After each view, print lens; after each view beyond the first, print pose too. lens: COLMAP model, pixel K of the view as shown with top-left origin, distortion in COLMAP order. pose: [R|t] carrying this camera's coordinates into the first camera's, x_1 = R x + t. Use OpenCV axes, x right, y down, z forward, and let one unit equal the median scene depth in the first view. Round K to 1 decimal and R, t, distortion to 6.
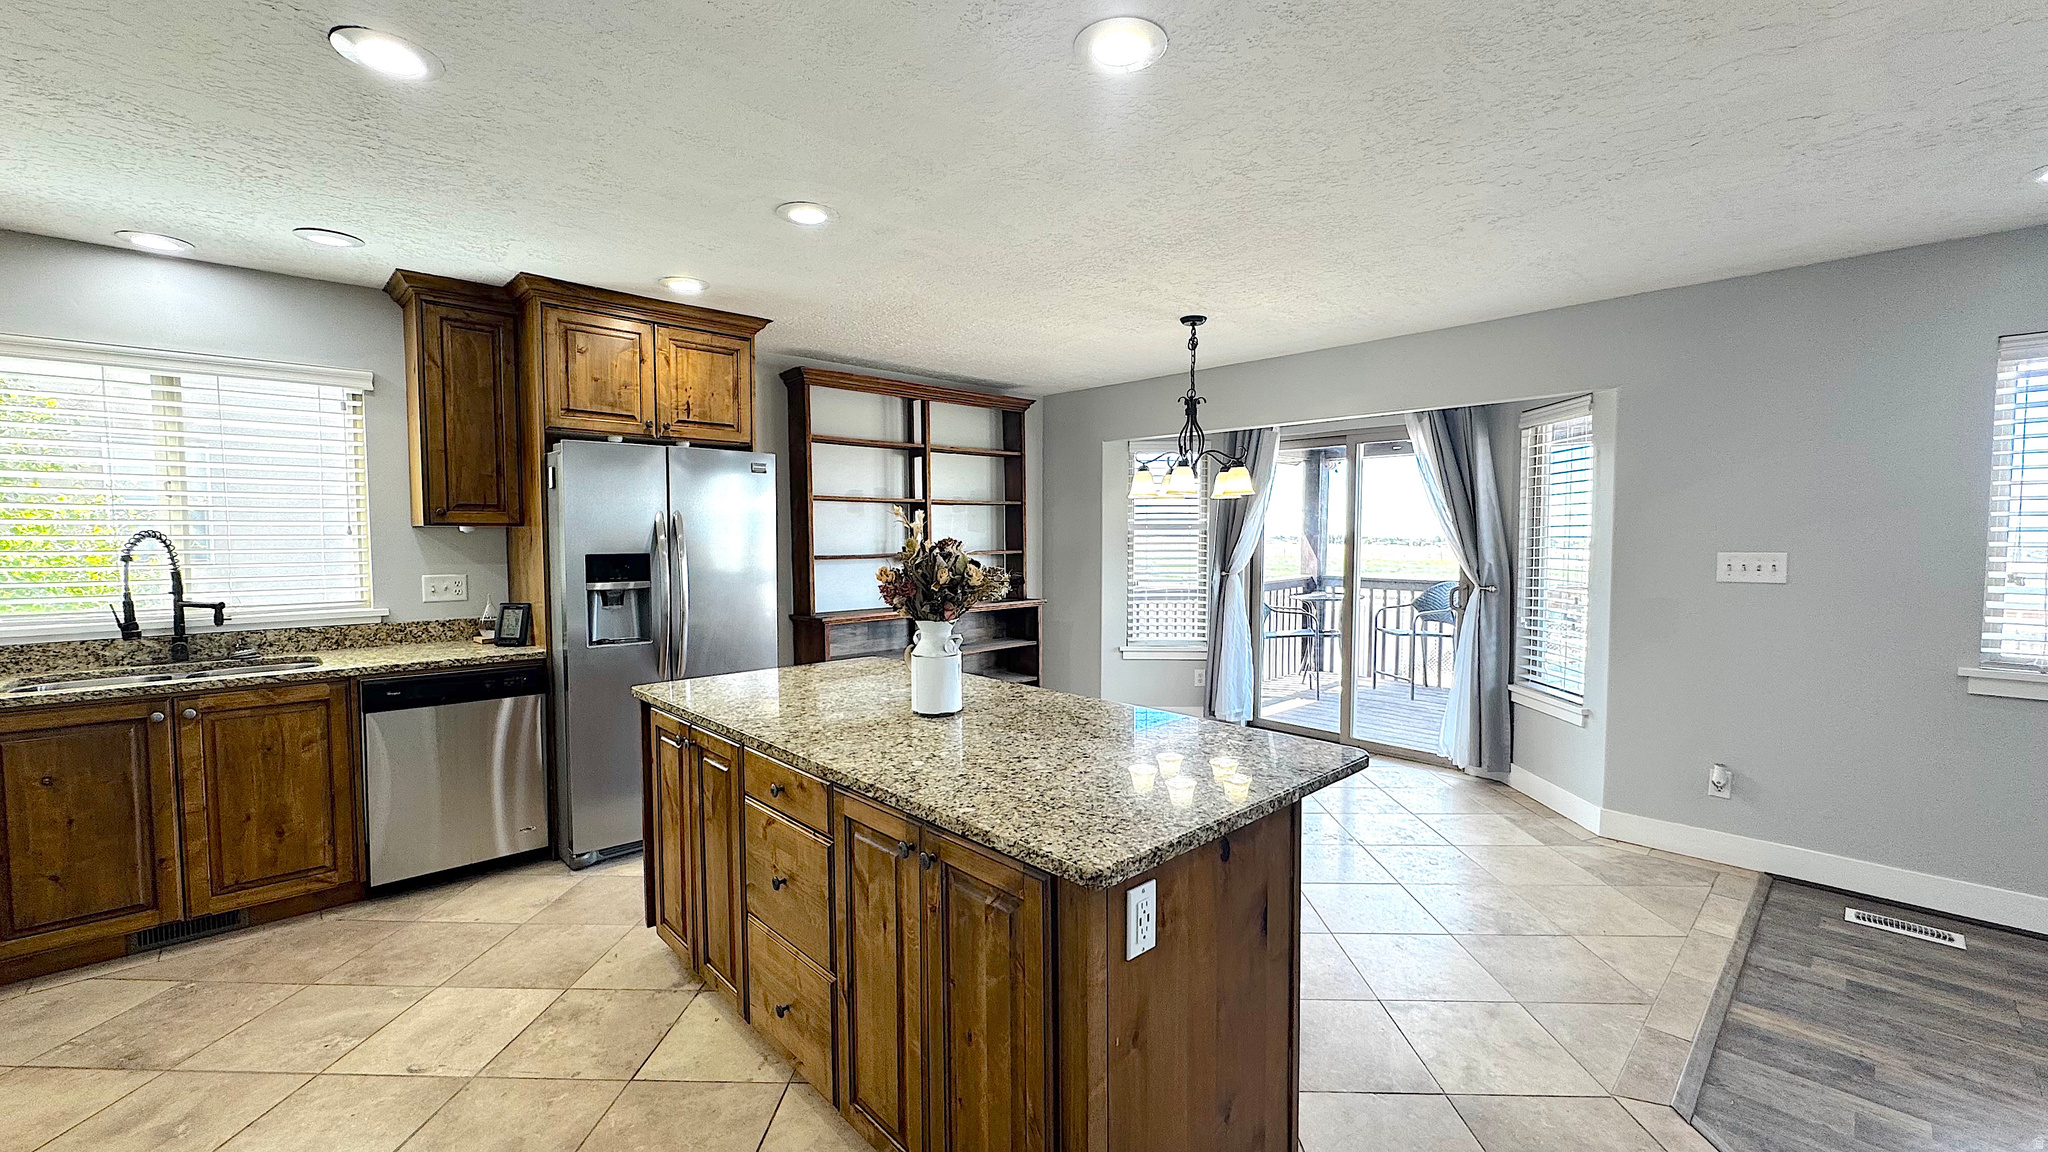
lens RADIAL K [[818.3, 0, 1024.0], [0, 818.3, 576.0], [0, 0, 1]] dist [-0.002845, 0.000045]
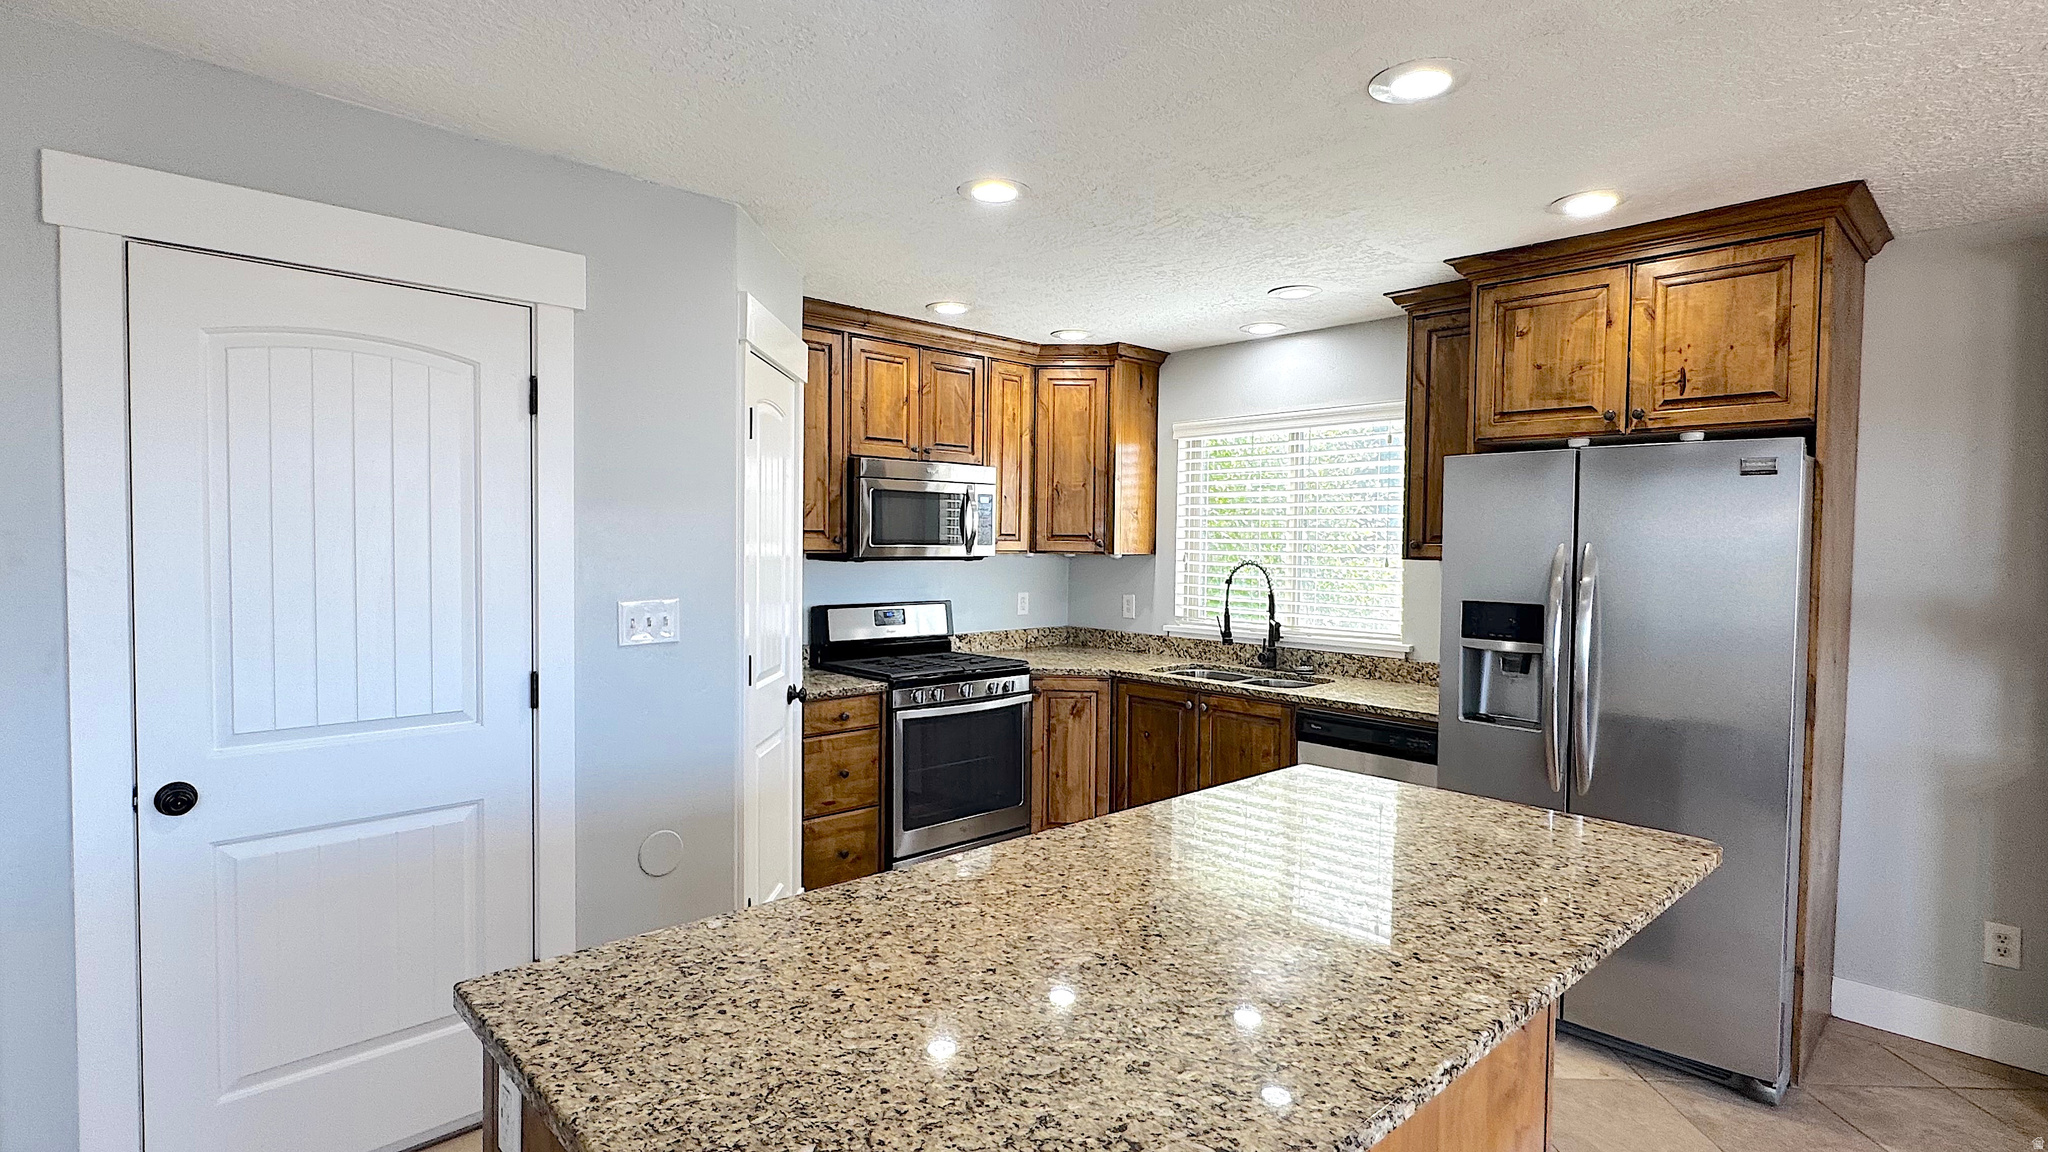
lens RADIAL K [[1006.0, 0, 1018.2], [0, 1006.0, 576.9], [0, 0, 1]] dist [-0.002153, -0.001556]
pose [[-0.002495, 0.036275, -0.999339, 0.409744], [-0.064149, 0.997278, 0.036360, -0.054746], [0.997937, 0.064198, -0.000161, 0.558490]]
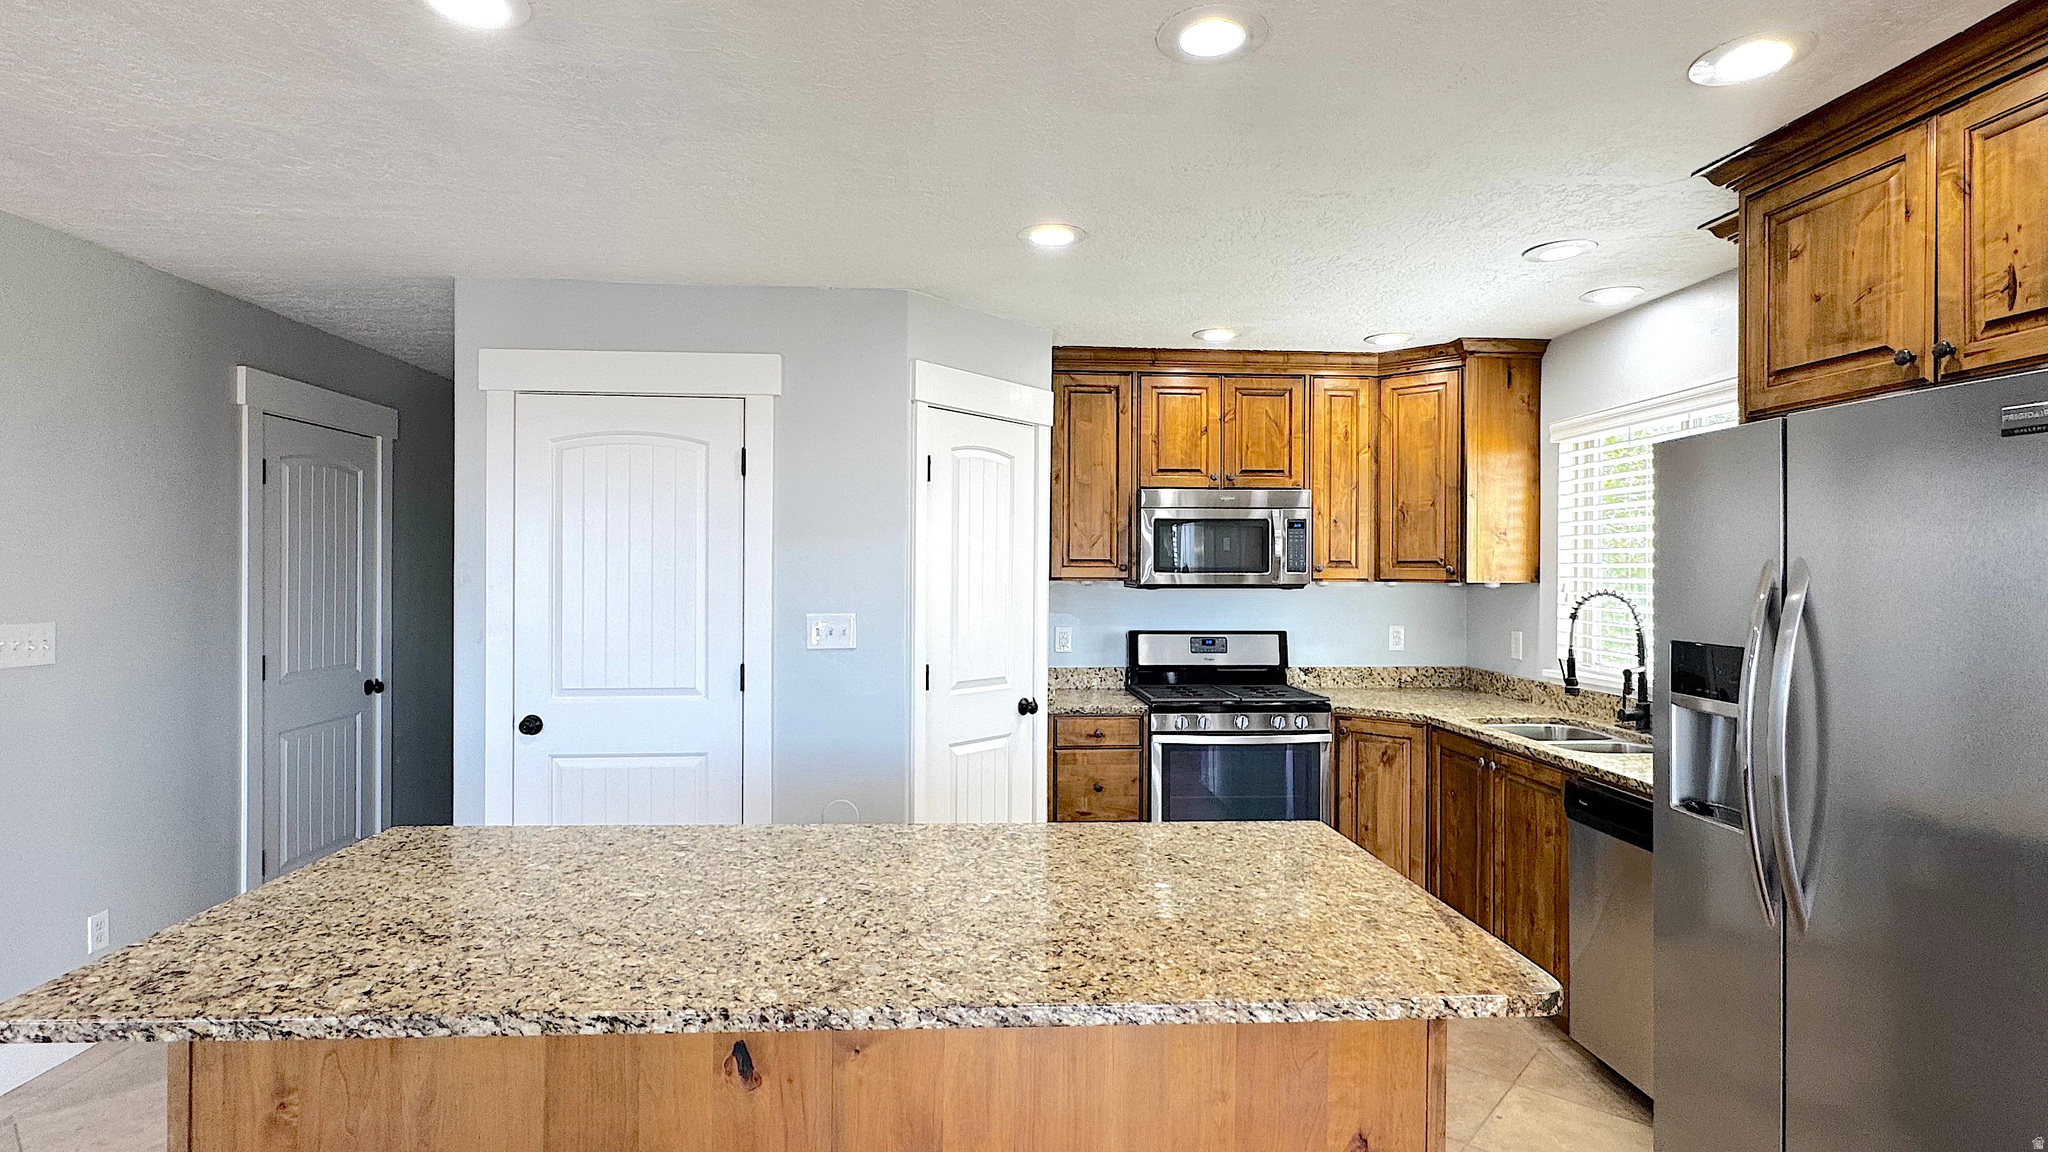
lens RADIAL K [[1006.0, 0, 1018.2], [0, 1006.0, 576.9], [0, 0, 1]] dist [-0.002153, -0.001556]
pose [[-0.638228, 0.001276, -0.769846, 0.271091], [-0.044985, 0.998228, 0.038949, -0.074182], [0.768532, 0.059490, -0.637040, 1.059739]]
